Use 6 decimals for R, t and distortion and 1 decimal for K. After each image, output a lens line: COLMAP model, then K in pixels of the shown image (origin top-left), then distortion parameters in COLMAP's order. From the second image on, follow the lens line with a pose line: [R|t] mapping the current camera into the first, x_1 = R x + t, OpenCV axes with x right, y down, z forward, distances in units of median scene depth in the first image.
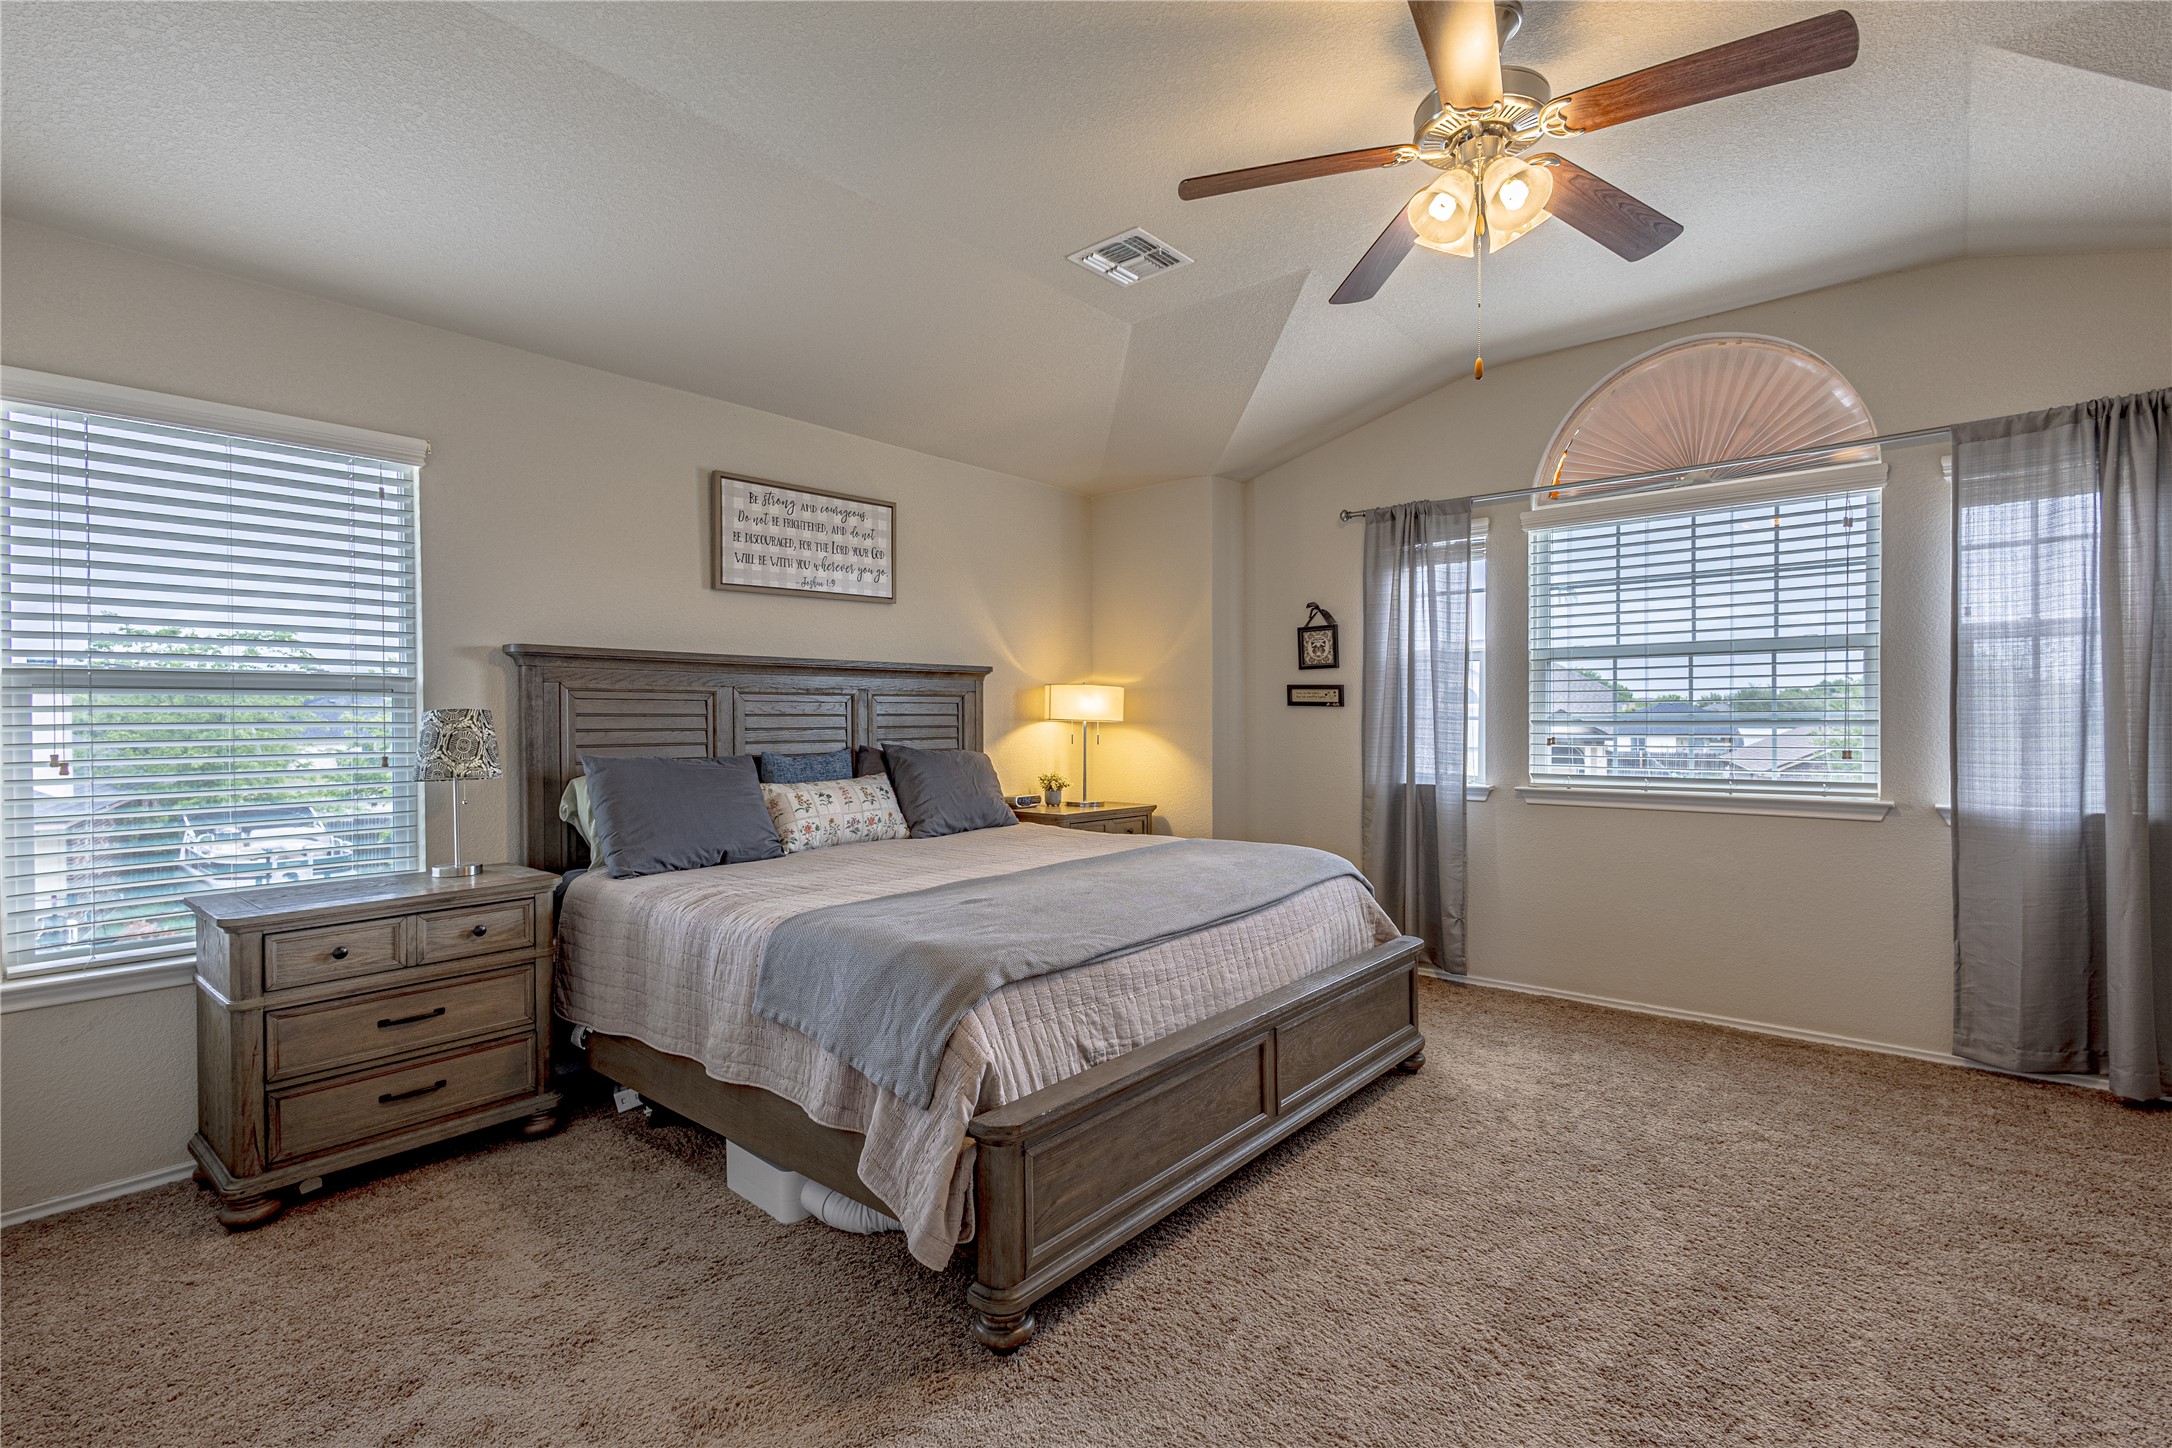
lens RADIAL K [[992.7, 0, 1082.7], [0, 992.7, 716.9], [0, 0, 1]] dist [0.014245, -0.004351]
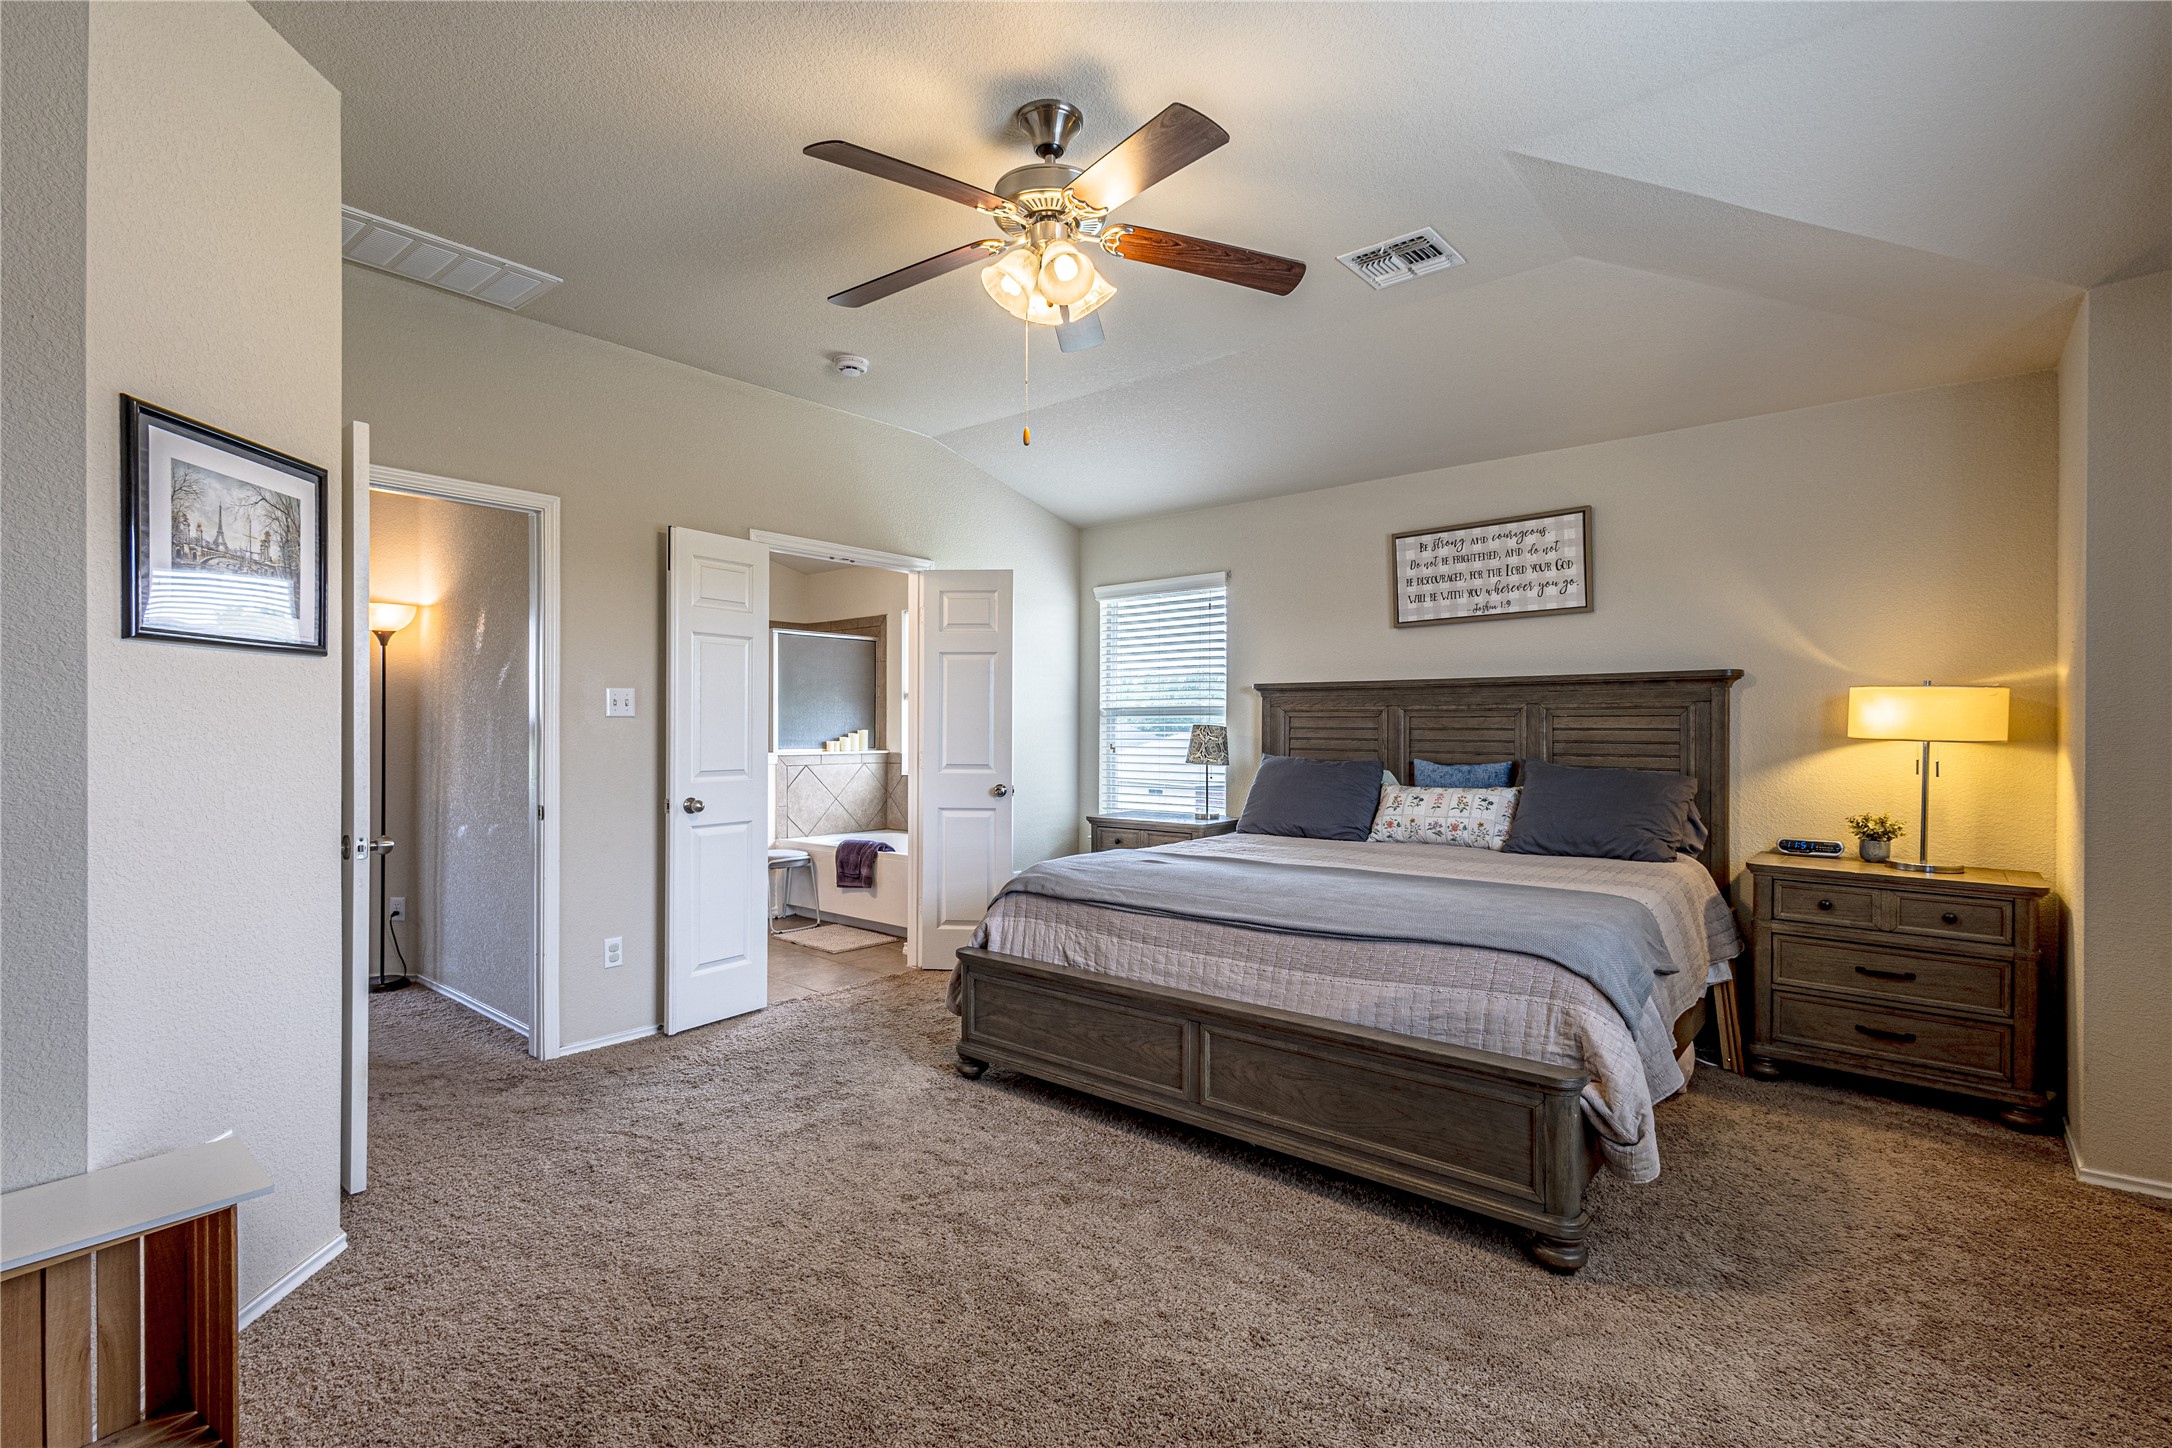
lens RADIAL K [[992.7, 0, 1106.6], [0, 992.7, 727.9], [0, 0, 1]] dist [0.014245, -0.004351]
pose [[0.032608, 0.005179, -0.999455, 0.806246], [-0.003816, 0.999980, 0.005057, -0.006846], [0.999461, 0.003649, 0.032628, 0.550597]]
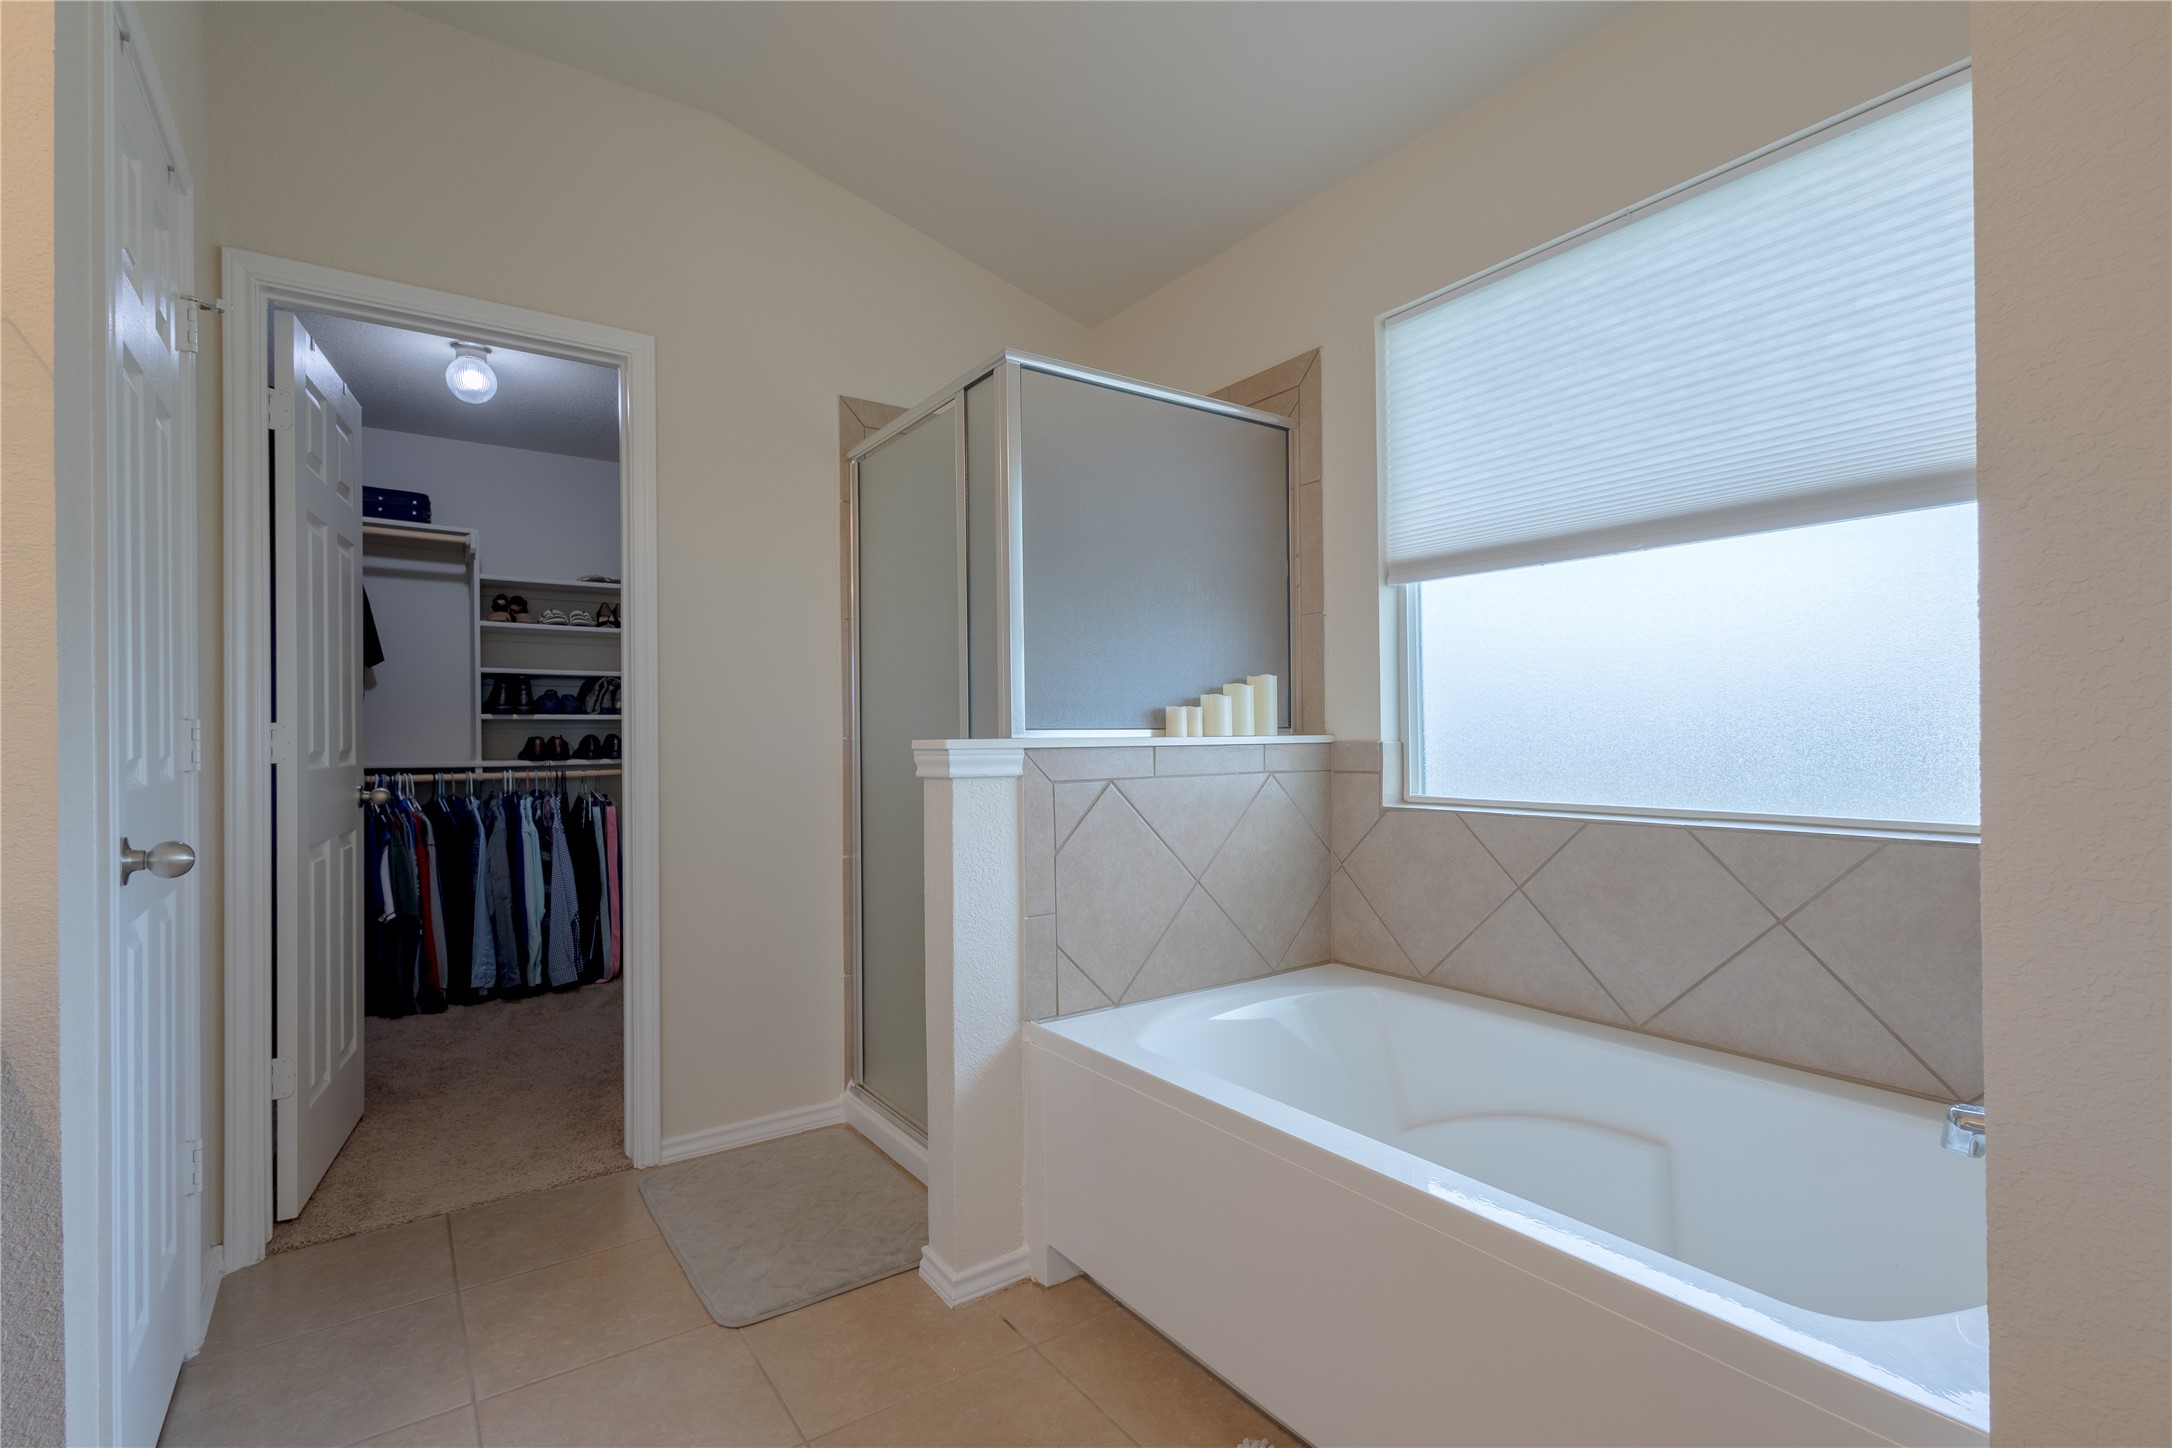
lens RADIAL K [[992.7, 0, 1084.4], [0, 992.7, 725.2], [0, 0, 1]] dist [0.014245, -0.004351]
pose [[-0.248043, -0.004382, -0.968739, -0.314217], [0.010518, 0.999919, -0.007216, 0.039525], [0.968692, -0.011980, -0.247976, 0.231911]]
